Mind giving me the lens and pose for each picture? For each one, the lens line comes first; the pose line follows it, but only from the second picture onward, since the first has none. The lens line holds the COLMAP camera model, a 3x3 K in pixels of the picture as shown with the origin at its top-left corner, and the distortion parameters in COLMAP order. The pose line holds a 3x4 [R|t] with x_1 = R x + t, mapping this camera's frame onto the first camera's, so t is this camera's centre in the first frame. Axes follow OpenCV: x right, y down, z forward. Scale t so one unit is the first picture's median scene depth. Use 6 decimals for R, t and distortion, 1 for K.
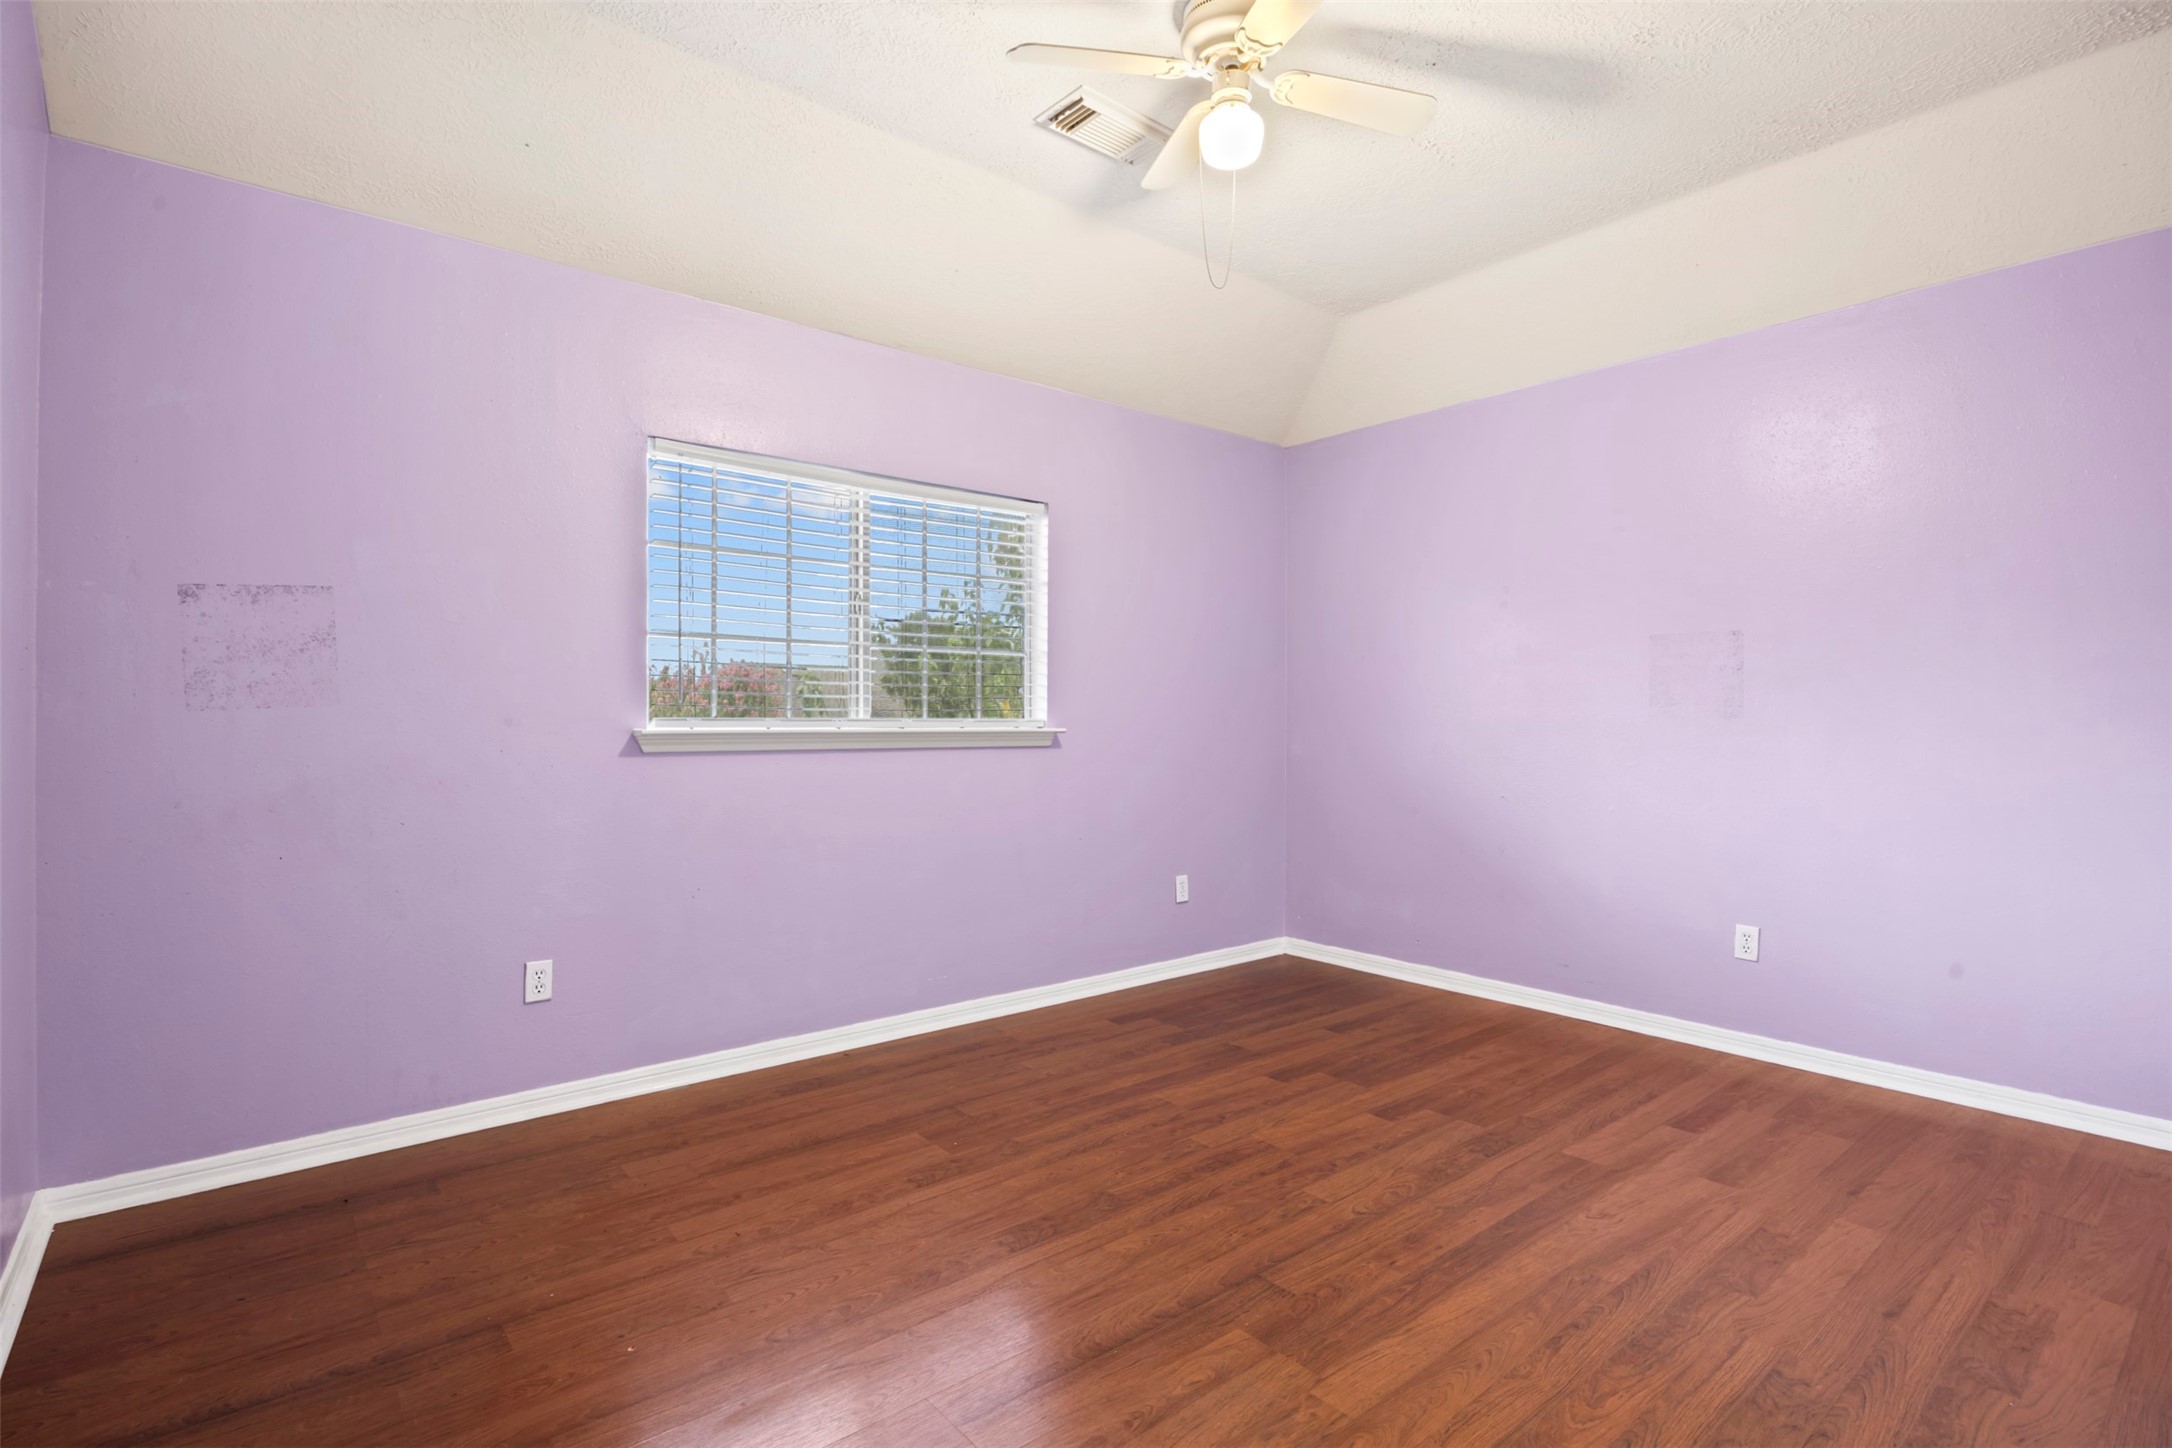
lens RADIAL K [[1036.2, 0, 1086.0], [0, 1036.2, 724.0], [0, 0, 1]] dist [-0.001433, -0.000169]
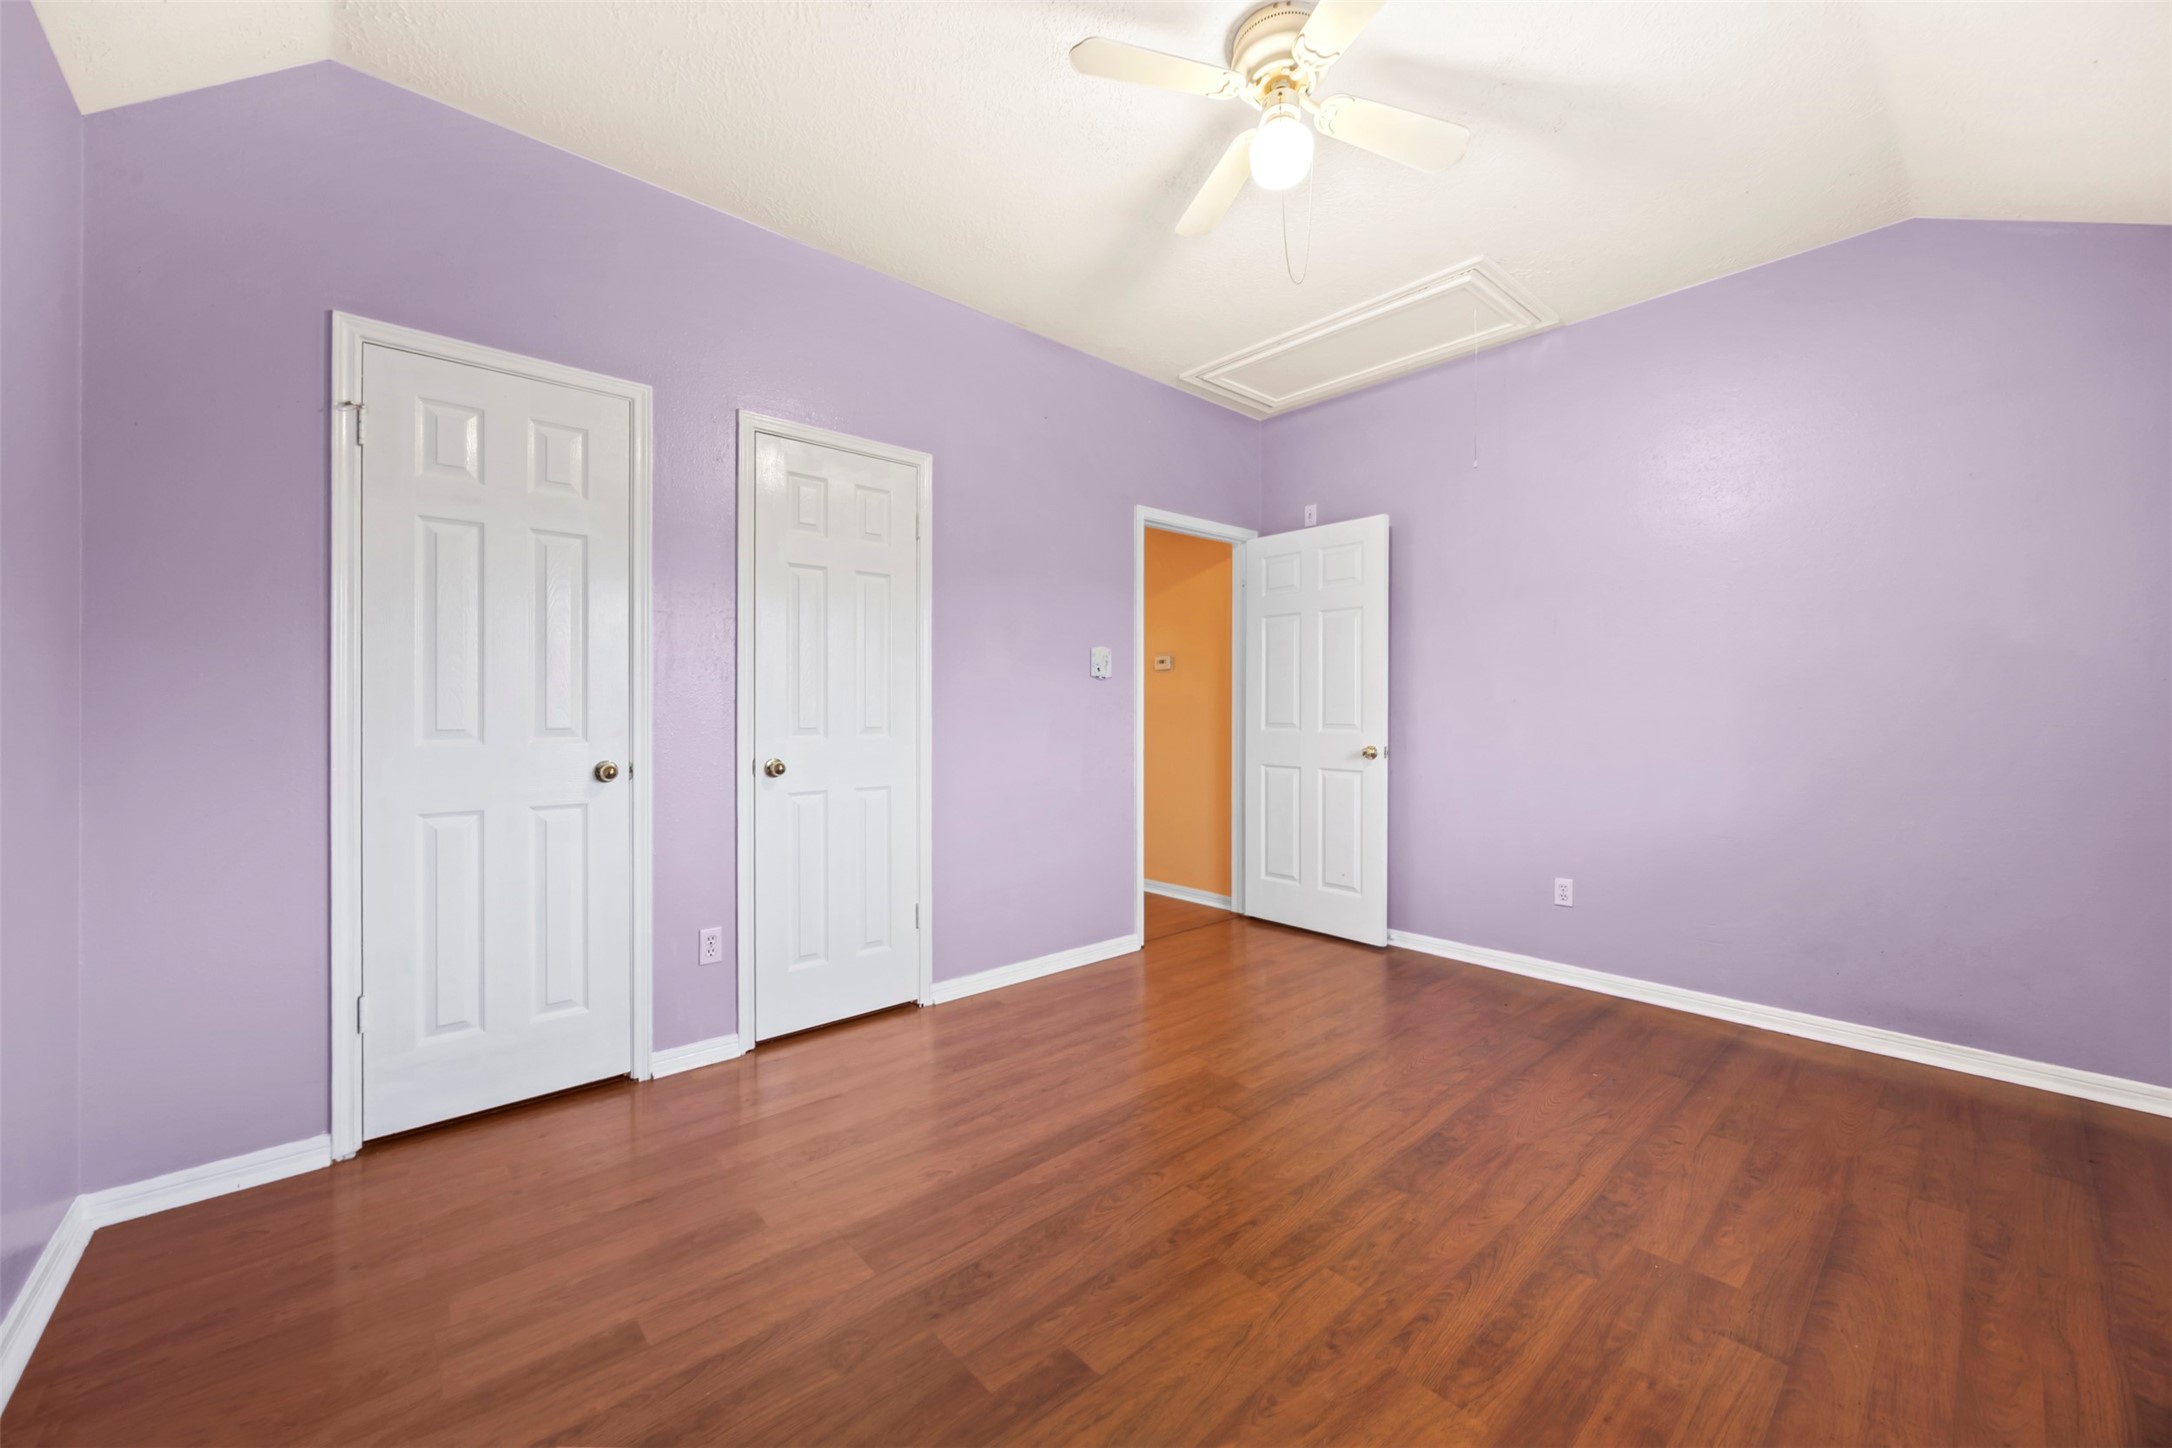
lens RADIAL K [[817.4, 0, 1080.7], [0, 817.4, 715.8], [0, 0, 1]] dist [-0.000738, -0.000192]
pose [[-0.999376, -0.000496, -0.035312, 0.363417], [-0.000774, 0.999969, 0.007863, -0.009409], [0.035307, 0.007885, -0.999345, 1.788918]]
